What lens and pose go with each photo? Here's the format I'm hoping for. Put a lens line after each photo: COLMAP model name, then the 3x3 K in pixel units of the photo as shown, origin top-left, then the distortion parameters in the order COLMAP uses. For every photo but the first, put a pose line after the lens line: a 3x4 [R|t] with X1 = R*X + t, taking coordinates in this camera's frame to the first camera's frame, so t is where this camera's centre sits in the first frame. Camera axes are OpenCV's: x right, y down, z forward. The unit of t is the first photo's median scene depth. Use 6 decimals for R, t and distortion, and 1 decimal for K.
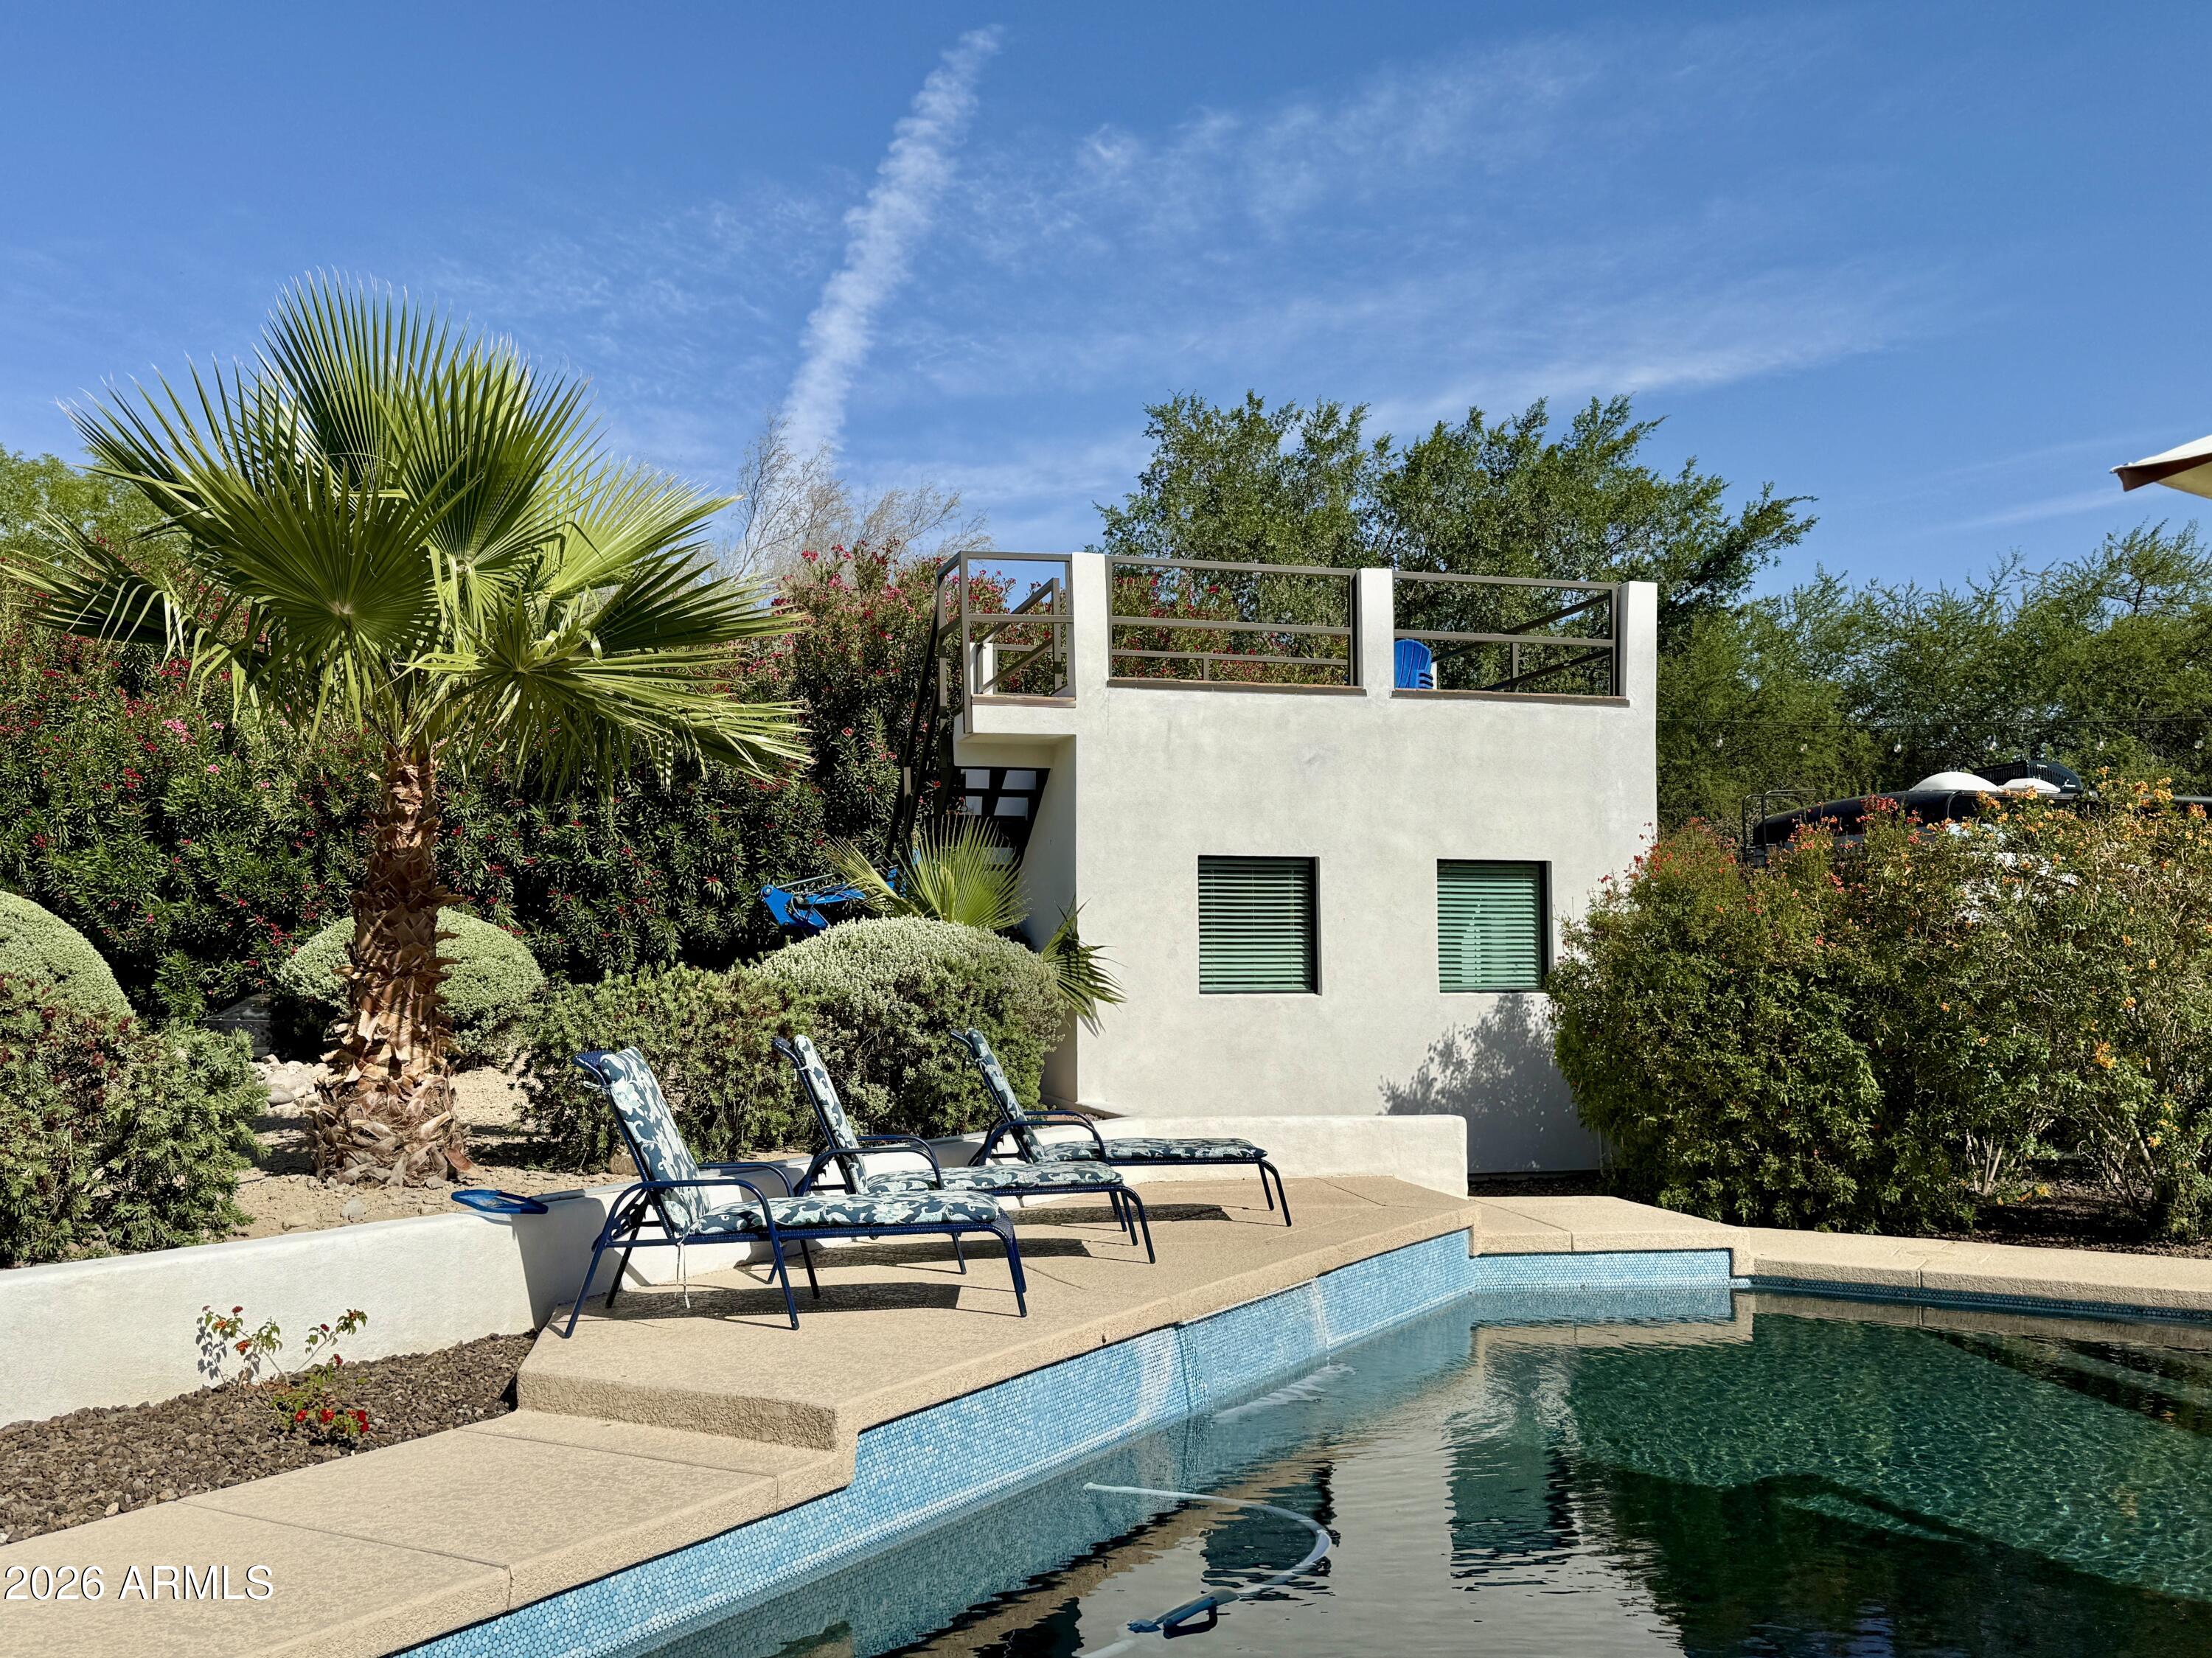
lens RADIAL K [[1829.5, 0, 1112.0], [0, 1829.5, 799.9], [0, 0, 1]] dist [0.155037, -0.272014]
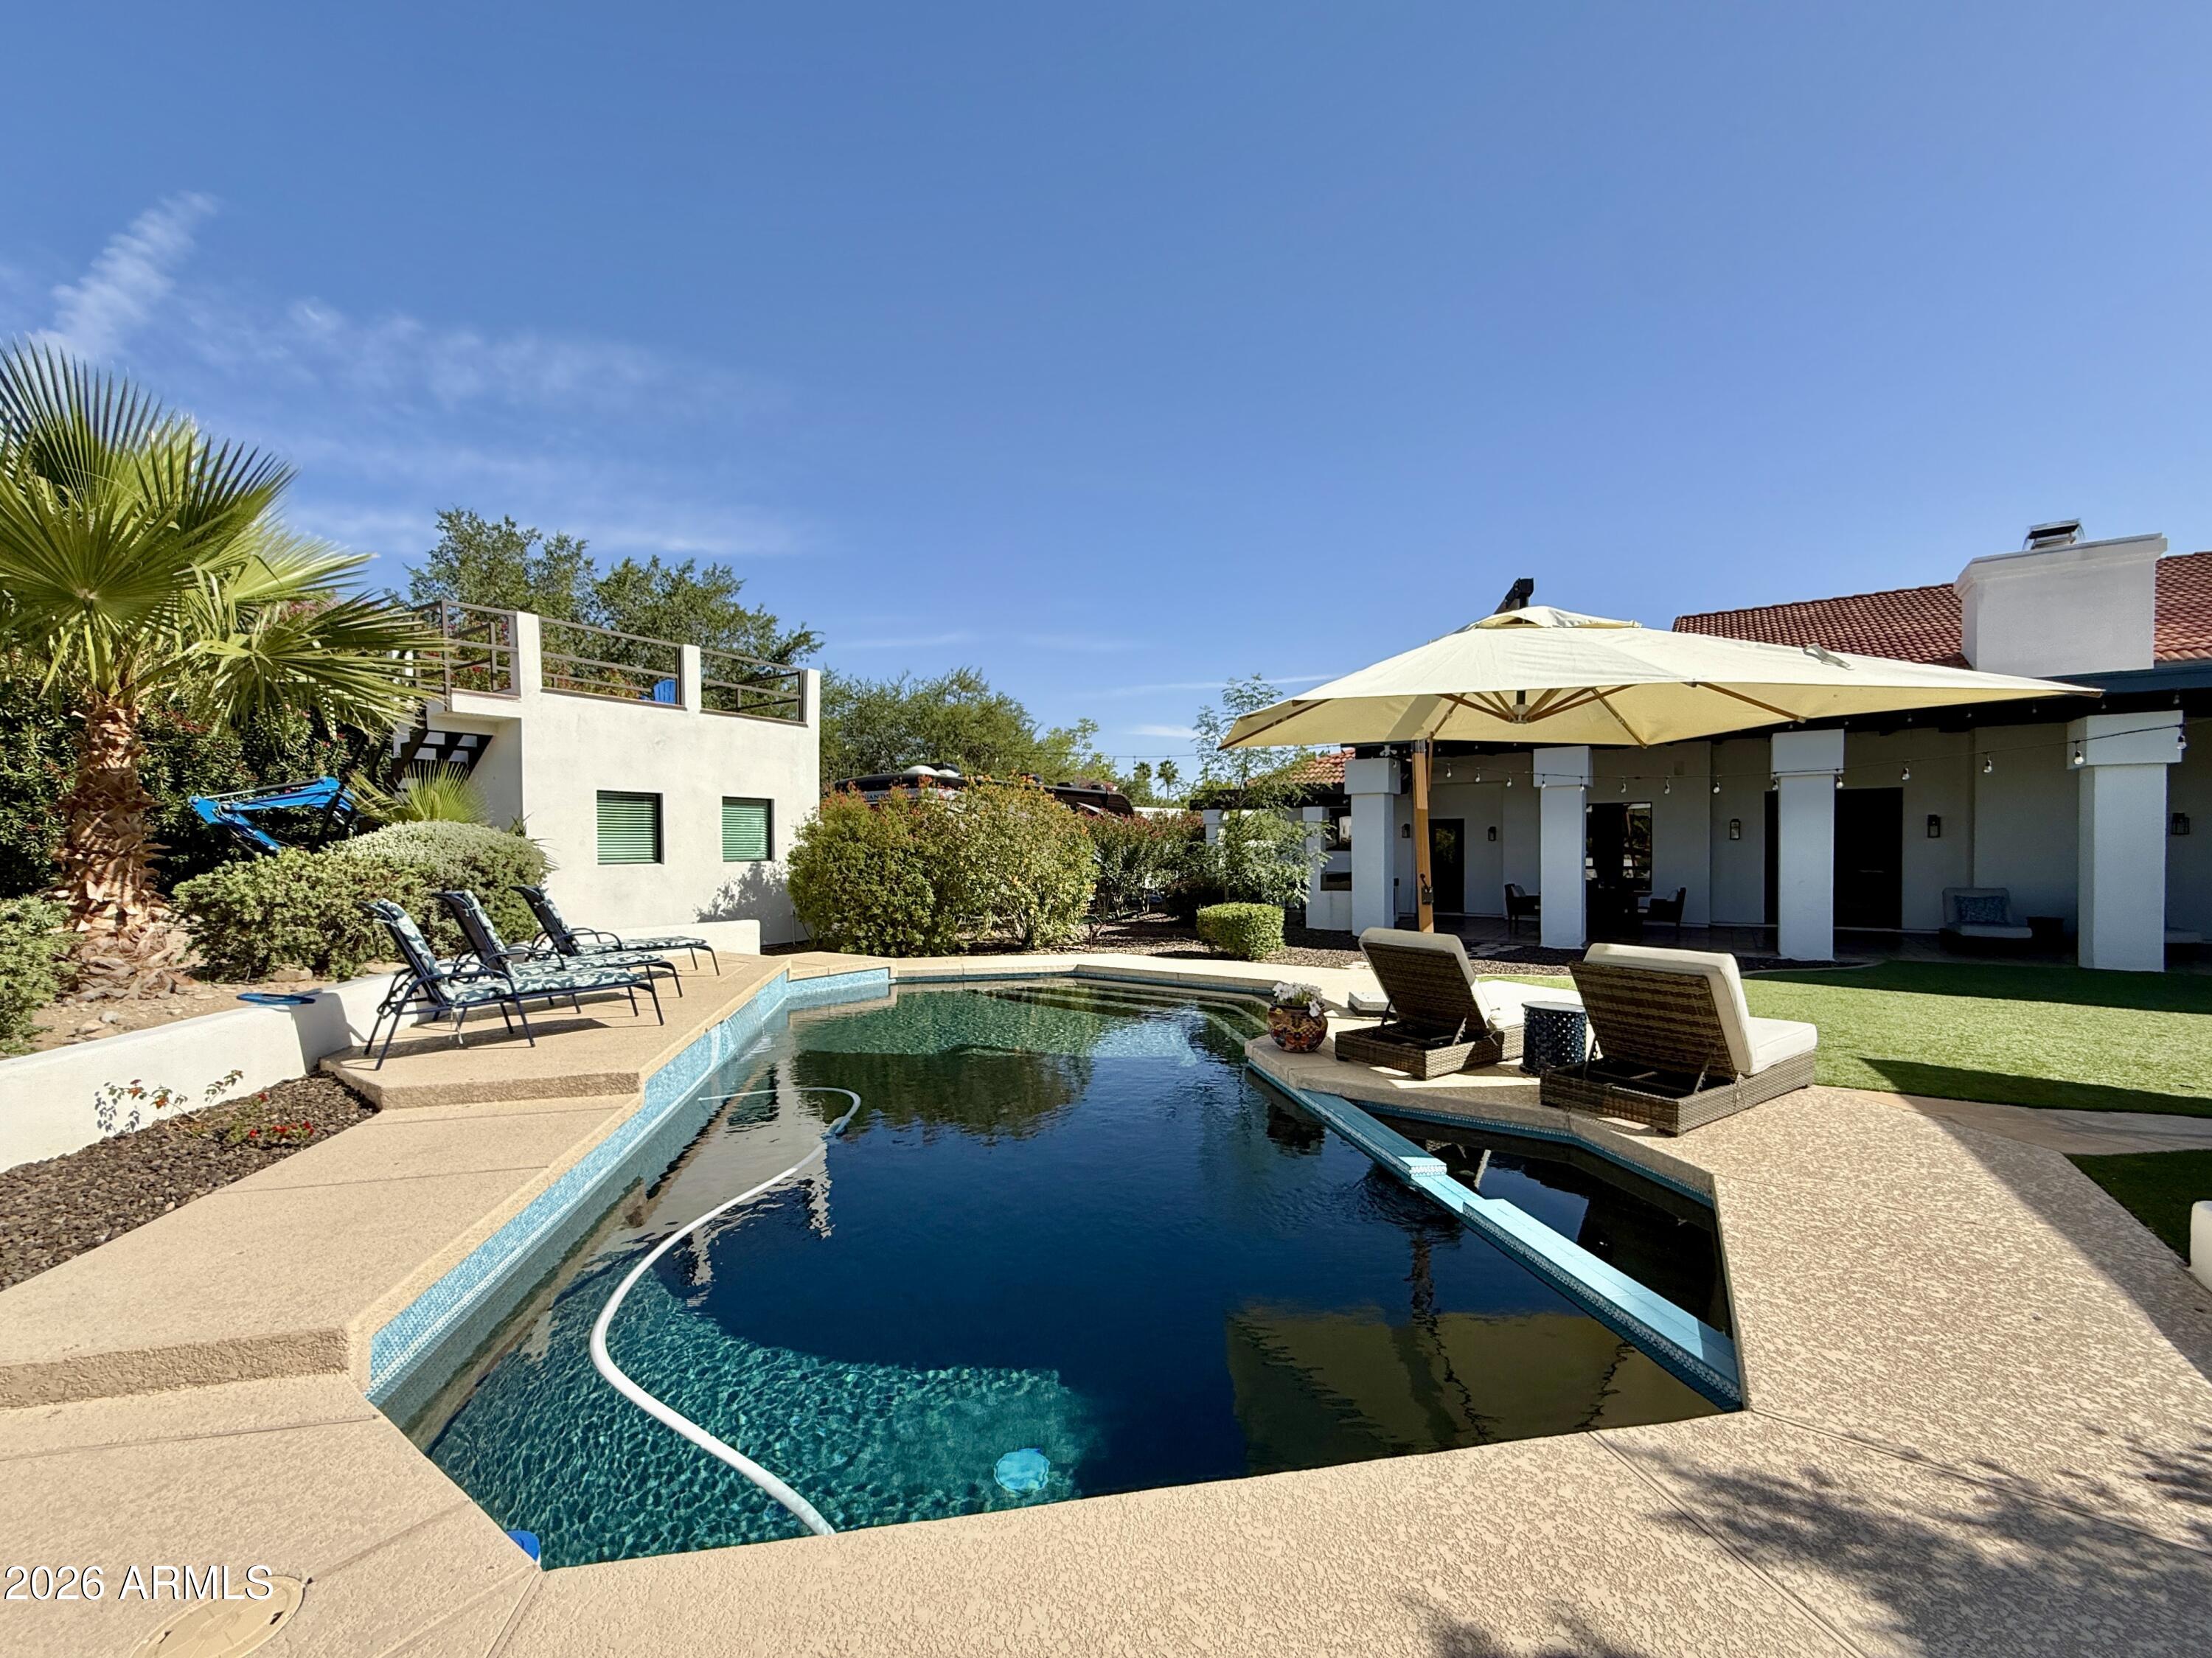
lens RADIAL K [[883.7, 0, 1103.6], [0, 883.7, 827.6], [0, 0, 1]] dist [-0.001620, 0.000511]
pose [[0.755386, 0.011626, 0.655177, -0.172806], [-0.054645, 0.997478, 0.045303, -0.000015], [-0.652998, -0.070024, 0.754116, -0.003998]]
